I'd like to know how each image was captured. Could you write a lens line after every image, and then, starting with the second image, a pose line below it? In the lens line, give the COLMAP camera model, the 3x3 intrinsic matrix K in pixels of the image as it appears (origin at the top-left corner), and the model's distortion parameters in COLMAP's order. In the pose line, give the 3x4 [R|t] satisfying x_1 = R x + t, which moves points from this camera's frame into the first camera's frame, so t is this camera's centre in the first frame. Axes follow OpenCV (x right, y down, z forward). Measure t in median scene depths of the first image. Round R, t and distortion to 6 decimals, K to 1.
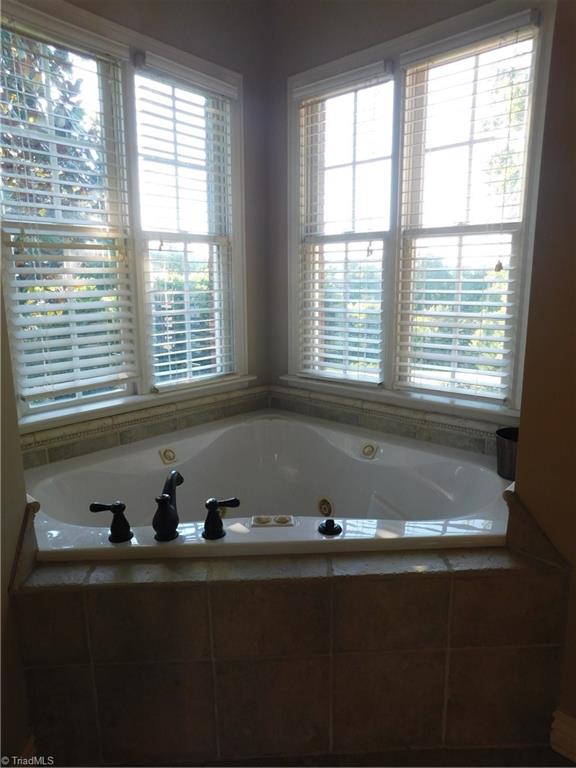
lens RADIAL K [[508.4, 0, 288.0], [0, 508.4, 384.0], [0, 0, 1]] dist [-0.052761, 0.035659]
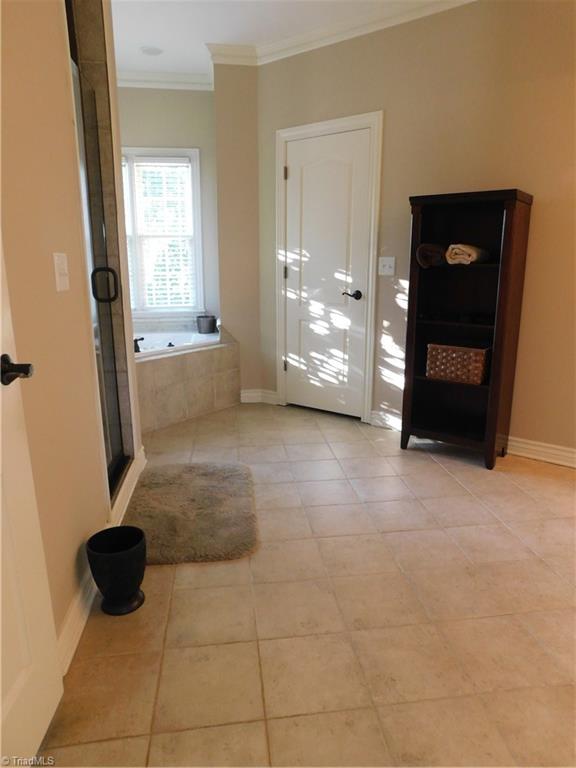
lens RADIAL K [[508.4, 0, 288.0], [0, 508.4, 384.0], [0, 0, 1]] dist [-0.052761, 0.035659]
pose [[0.638259, -0.166665, 0.751564, -1.747296], [0.148511, 0.984601, 0.092221, 0.354514], [-0.755360, 0.052755, 0.653183, -1.392840]]
